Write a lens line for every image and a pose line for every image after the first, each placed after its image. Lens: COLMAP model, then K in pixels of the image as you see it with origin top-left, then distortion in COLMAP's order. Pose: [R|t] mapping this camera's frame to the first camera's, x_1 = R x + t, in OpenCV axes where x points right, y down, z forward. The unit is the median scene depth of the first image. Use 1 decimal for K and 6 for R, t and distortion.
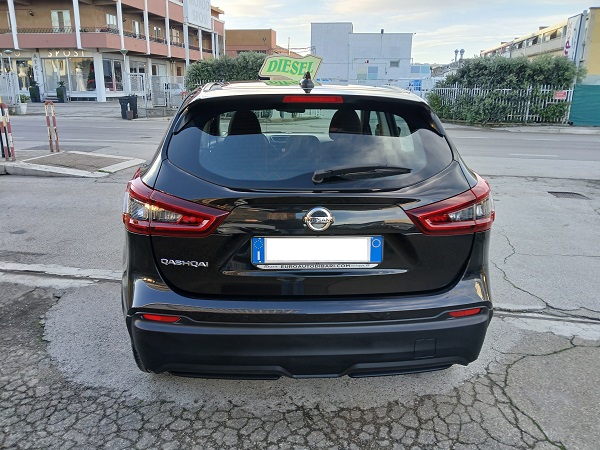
lens RADIAL K [[472.4, 0, 300.0], [0, 472.4, 225.0], [0, 0, 1]] dist [0.008191, -0.041900]
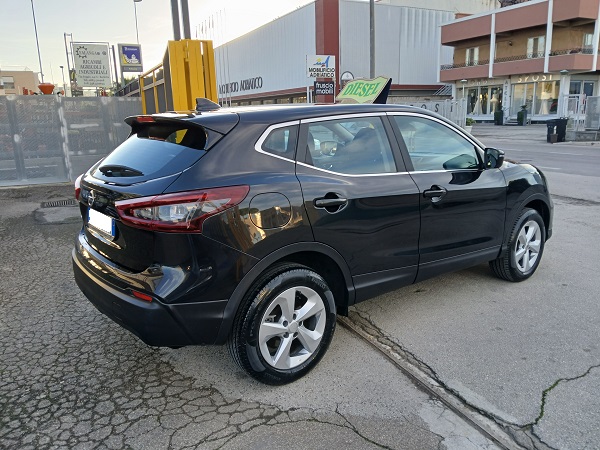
lens RADIAL K [[472.4, 0, 300.0], [0, 472.4, 225.0], [0, 0, 1]] dist [0.008191, -0.041900]
pose [[0.570510, 0.163500, -0.804852, 0.093622], [-0.201461, 0.977903, 0.055850, -0.008415], [0.796199, 0.130283, 0.590842, 0.036794]]
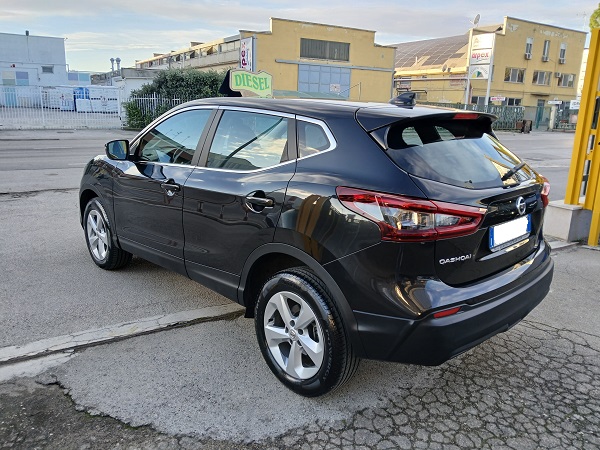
lens RADIAL K [[472.4, 0, 300.0], [0, 472.4, 225.0], [0, 0, 1]] dist [0.008191, -0.041900]
pose [[0.760637, -0.151807, 0.631179, -0.074108], [0.162574, 0.985836, 0.041187, -0.006612], [-0.628491, 0.071285, 0.774543, 0.020129]]
